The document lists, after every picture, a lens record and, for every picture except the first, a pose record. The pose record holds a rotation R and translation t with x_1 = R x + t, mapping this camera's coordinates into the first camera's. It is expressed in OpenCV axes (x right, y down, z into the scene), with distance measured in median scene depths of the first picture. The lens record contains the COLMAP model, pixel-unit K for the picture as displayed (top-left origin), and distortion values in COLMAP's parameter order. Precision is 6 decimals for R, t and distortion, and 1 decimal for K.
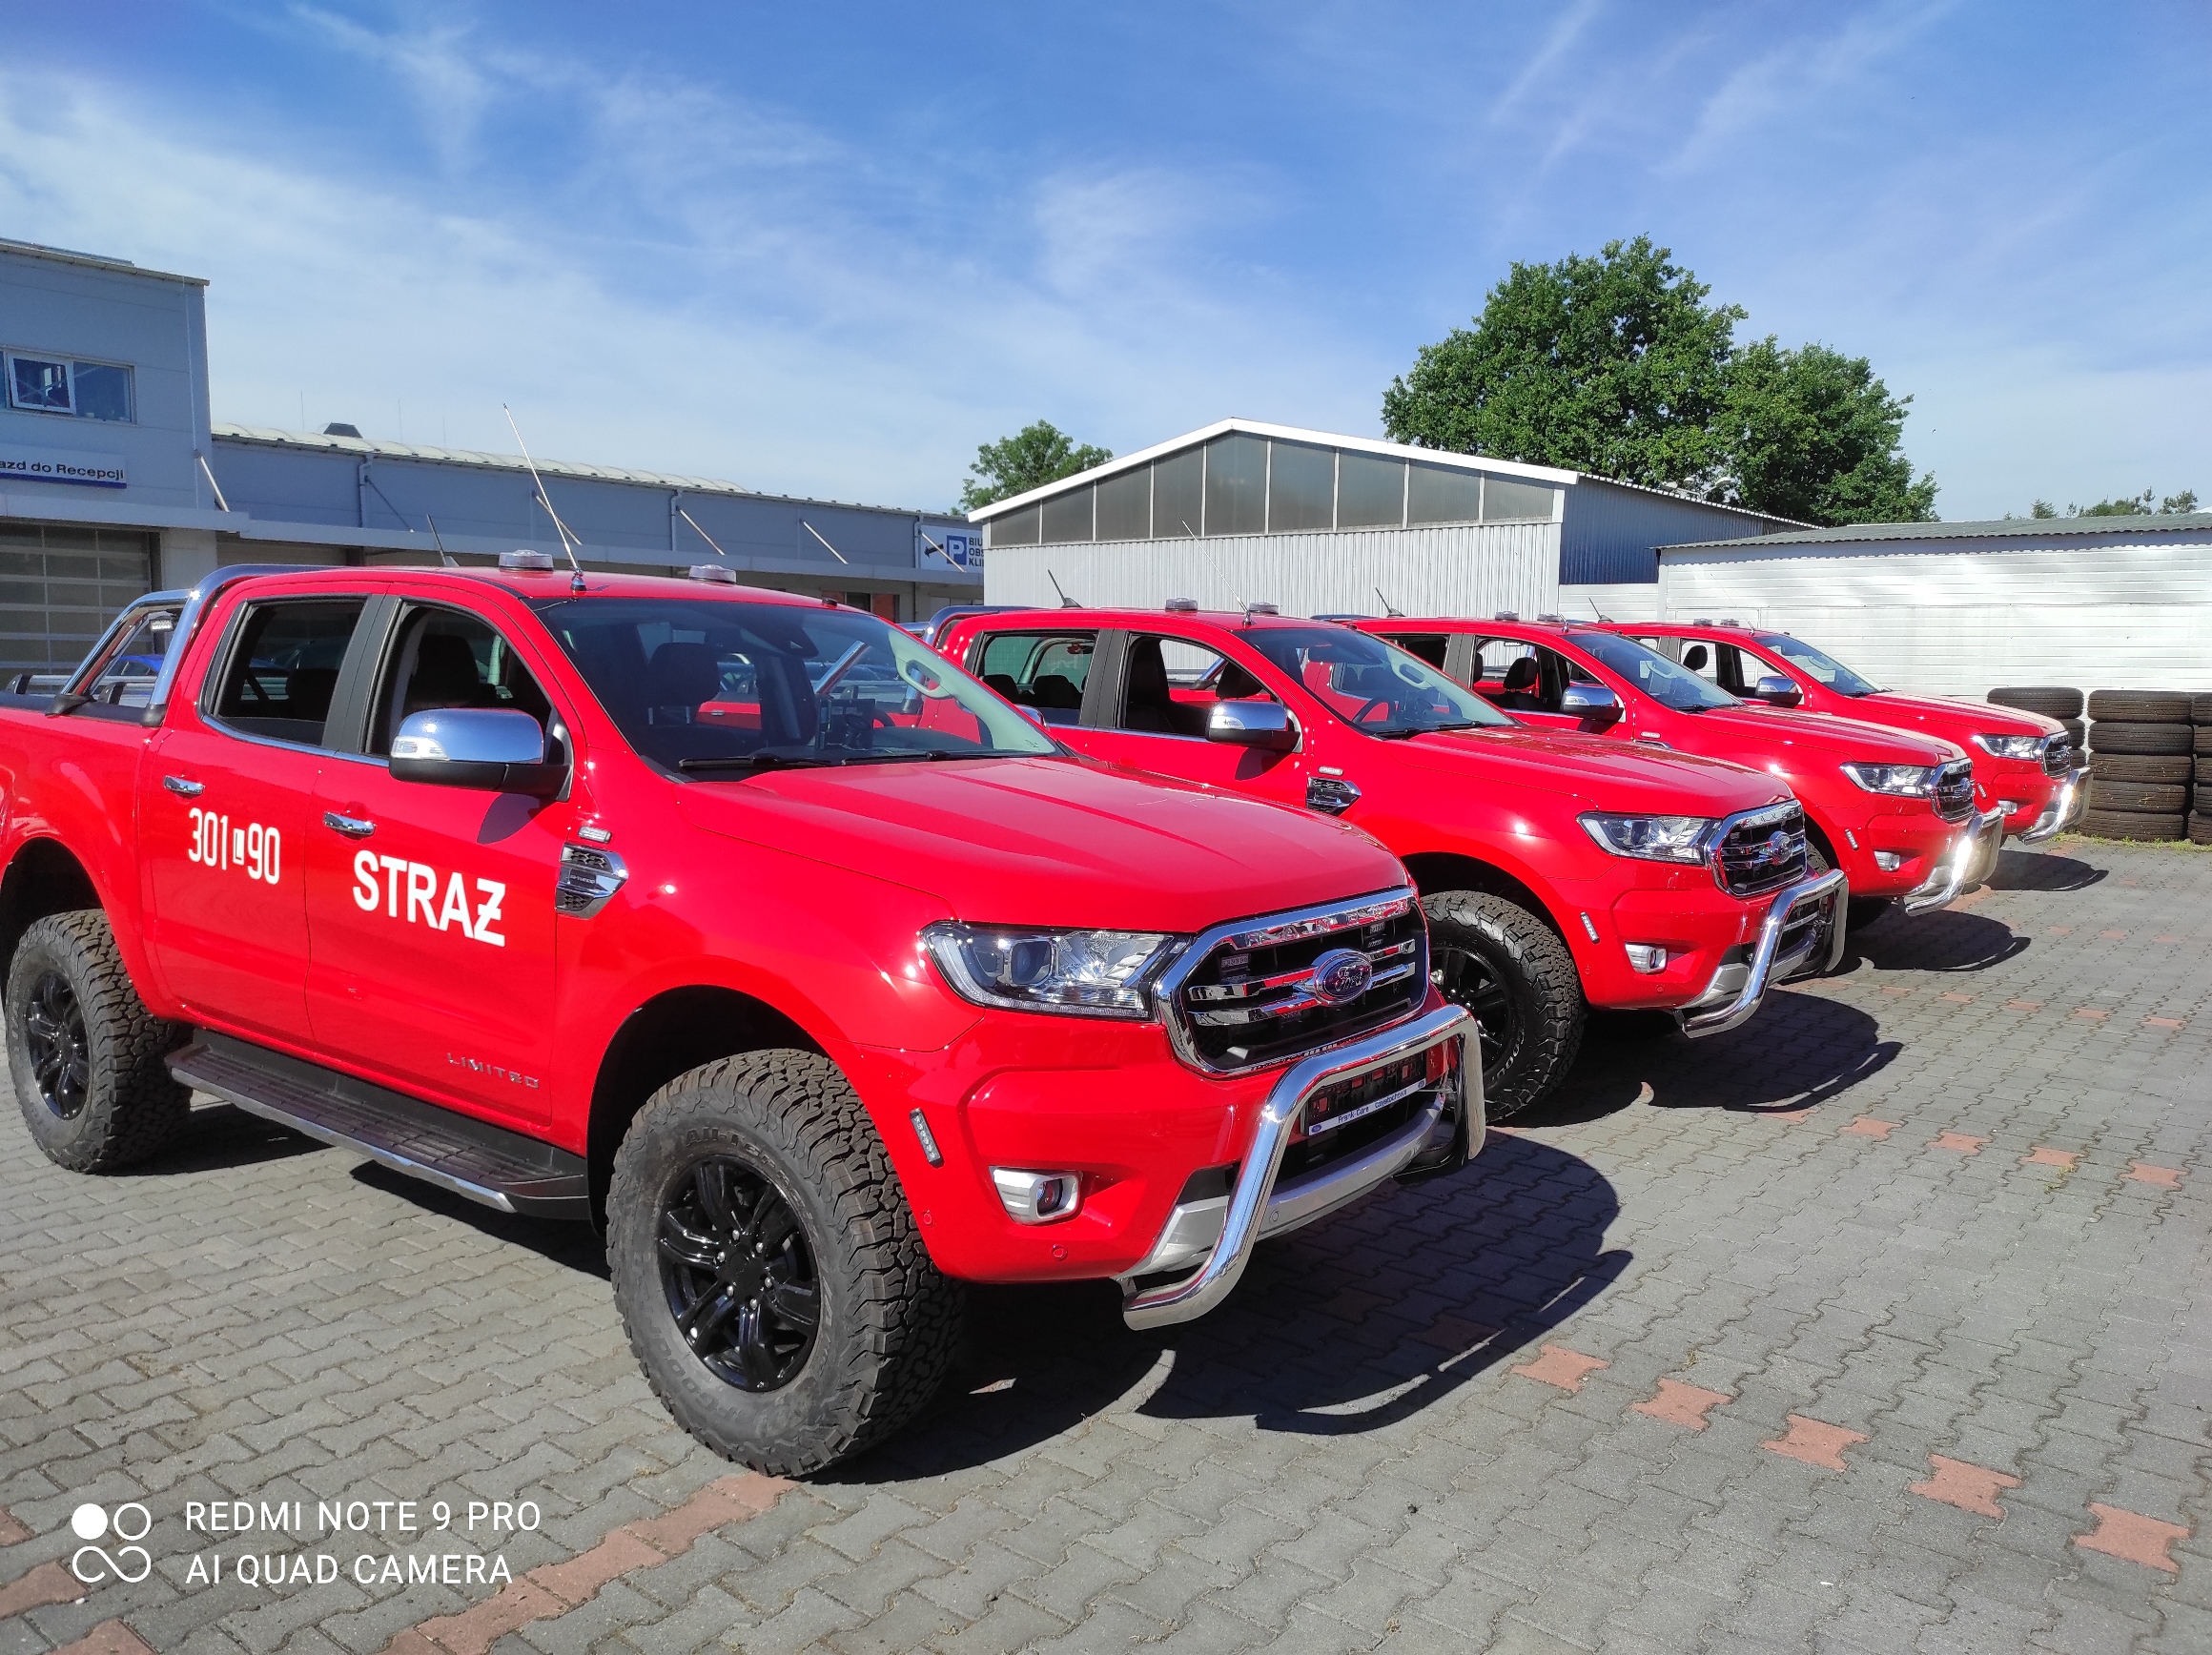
lens RADIAL K [[1668.1, 0, 1101.9], [0, 1668.1, 821.2], [0, 0, 1]] dist [0.024206, -0.001302]
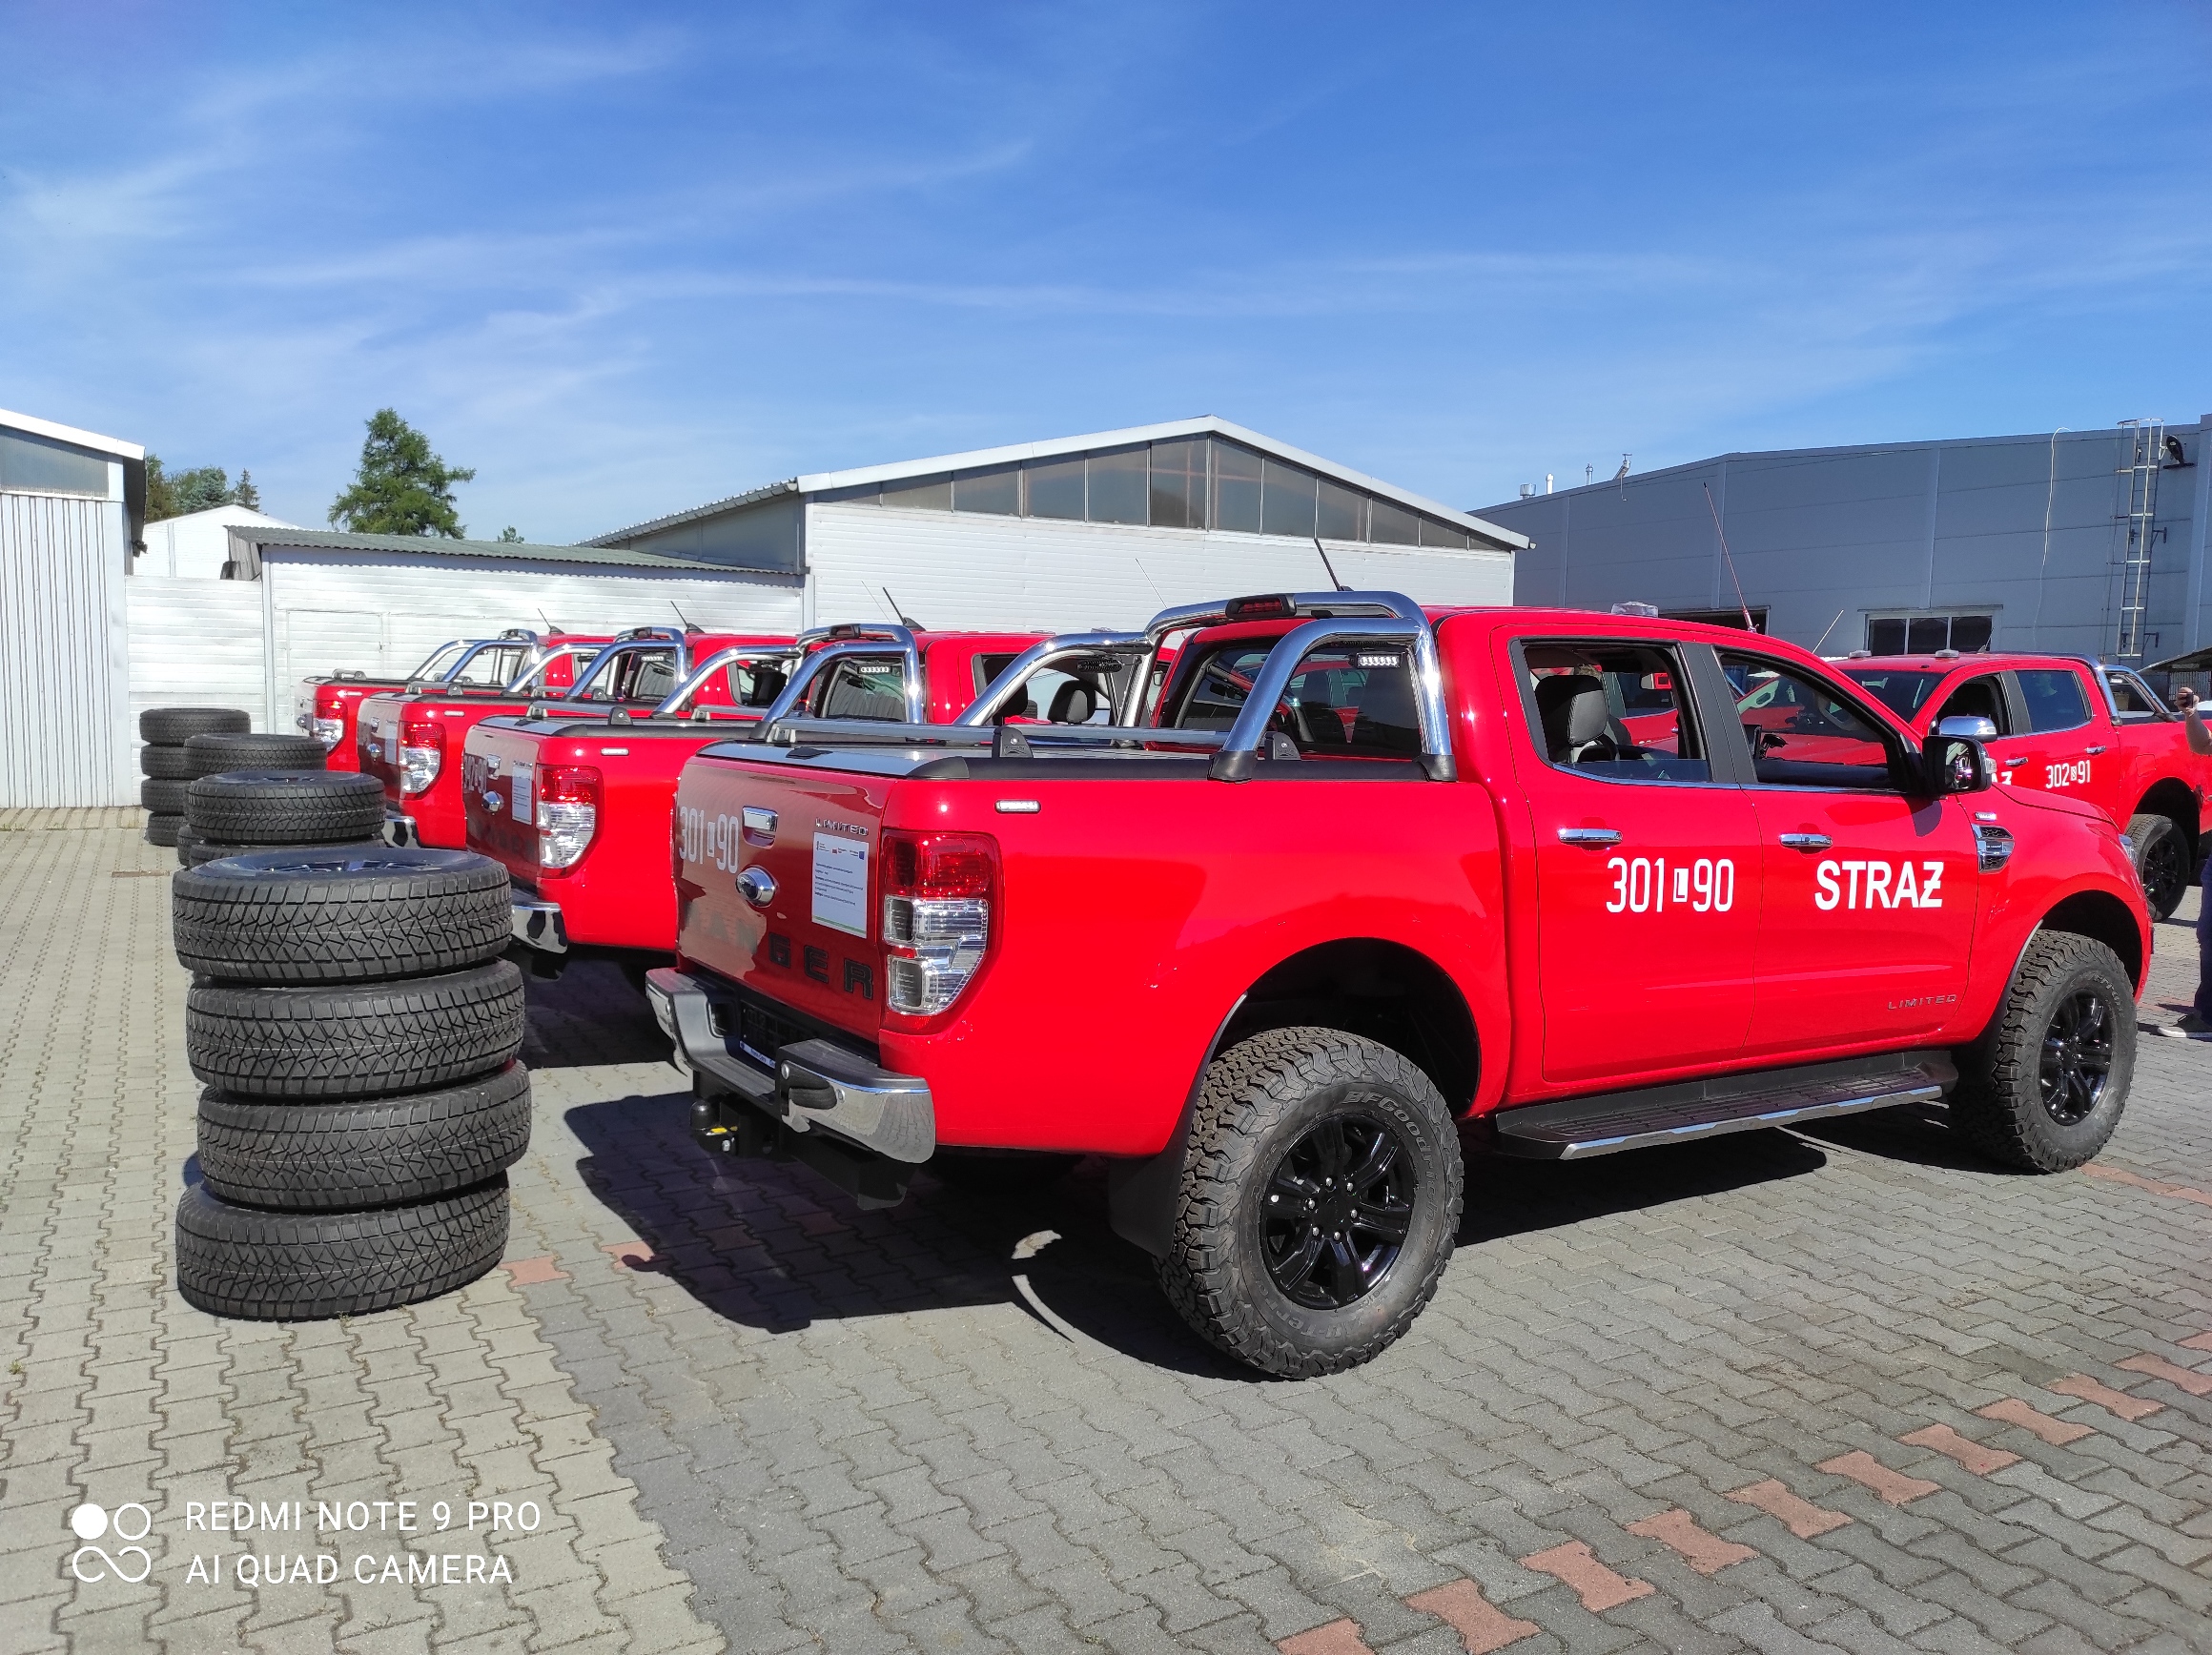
lens RADIAL K [[1668.1, 0, 1098.9], [0, 1668.1, 827.3], [0, 0, 1]] dist [0.024206, -0.001302]
pose [[0.329157, -0.084662, 0.940472, -1.602524], [0.077073, 0.995058, 0.062601, -0.111950], [-0.941125, 0.051879, 0.334055, 1.005071]]
